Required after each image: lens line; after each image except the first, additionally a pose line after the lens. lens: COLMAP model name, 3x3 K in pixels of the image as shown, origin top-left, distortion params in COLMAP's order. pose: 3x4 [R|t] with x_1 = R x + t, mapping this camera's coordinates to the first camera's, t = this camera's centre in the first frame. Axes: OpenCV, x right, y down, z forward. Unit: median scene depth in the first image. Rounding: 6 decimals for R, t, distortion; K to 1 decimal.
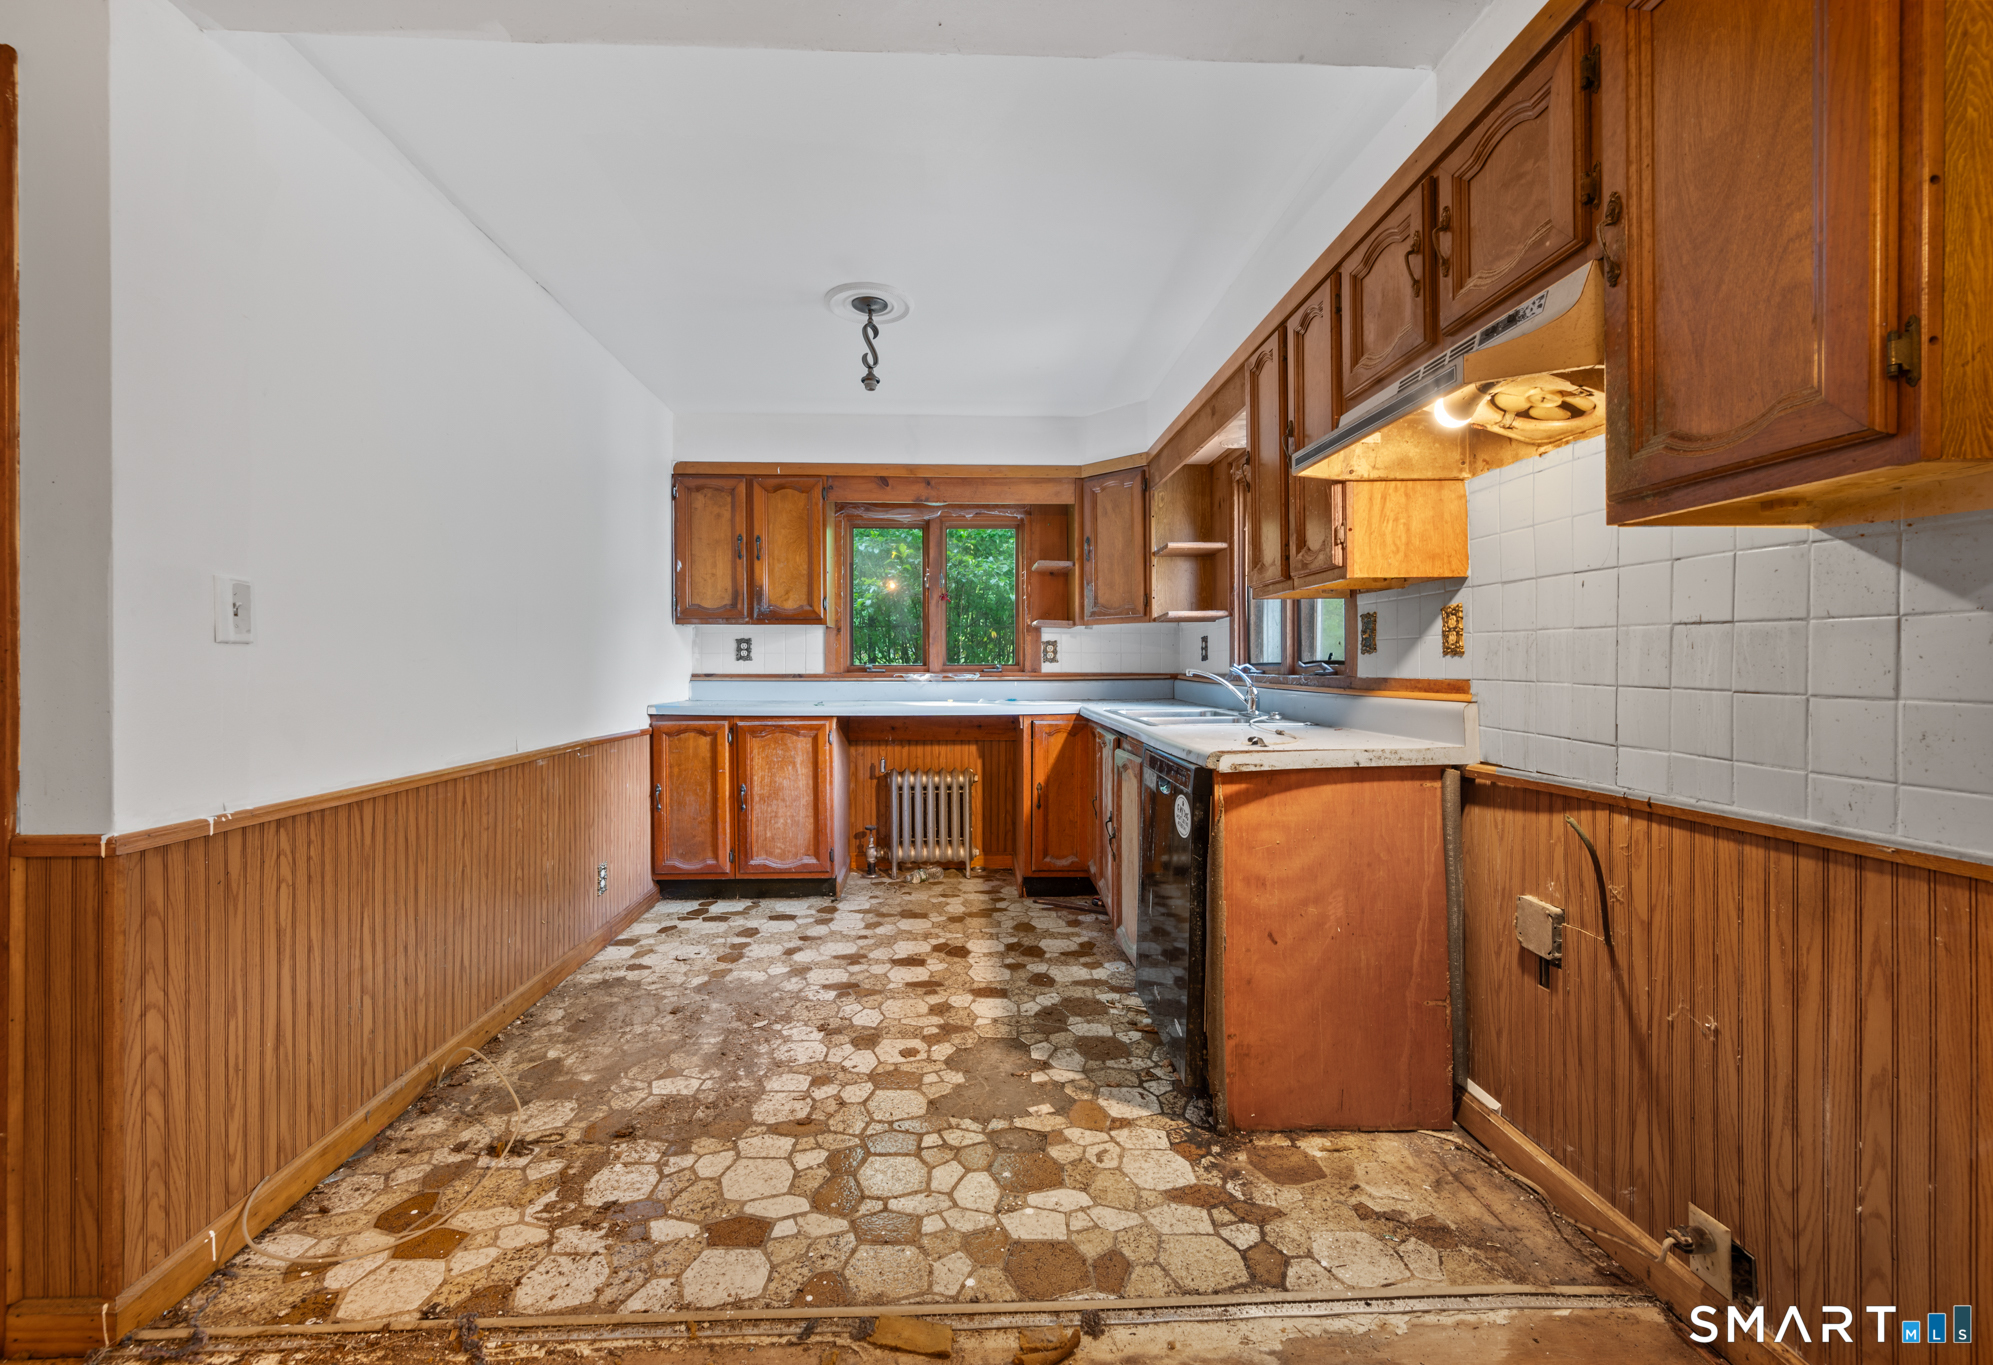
lens RADIAL K [[814.6, 0, 973.1], [0, 814.6, 671.7], [0, 0, 1]] dist [-0.000052, 0.000248]
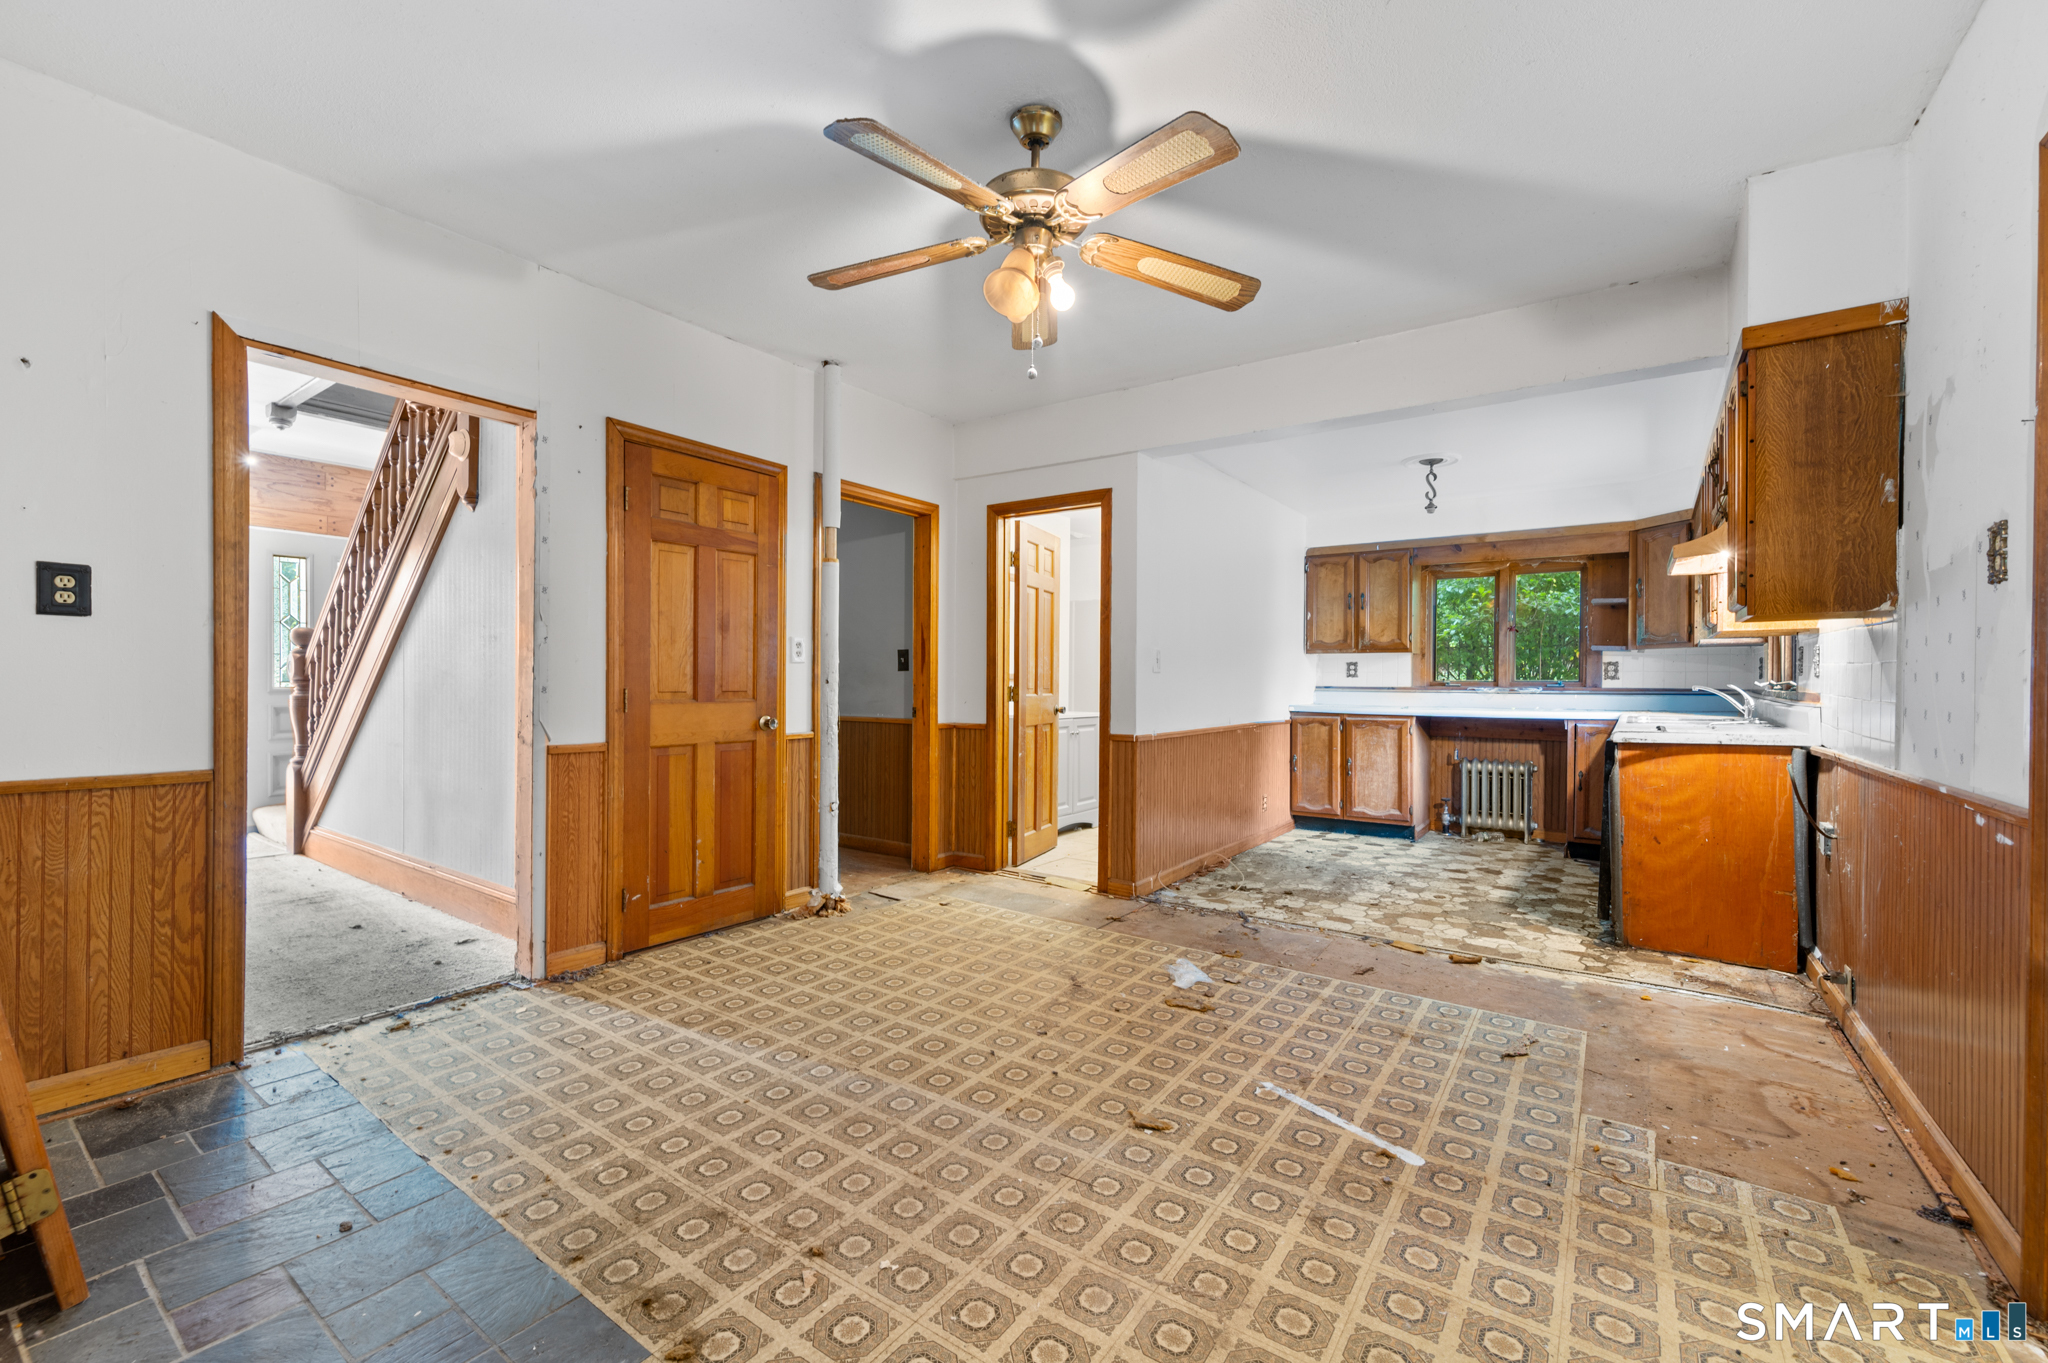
lens RADIAL K [[845.8, 0, 1016.7], [0, 845.8, 690.8], [0, 0, 1]] dist [-0.002224, -0.000322]
pose [[0.788753, 0.012542, -0.614582, 0.385280], [-0.008795, 0.999920, 0.009118, 0.003974], [0.614647, -0.001786, 0.788800, -1.233293]]
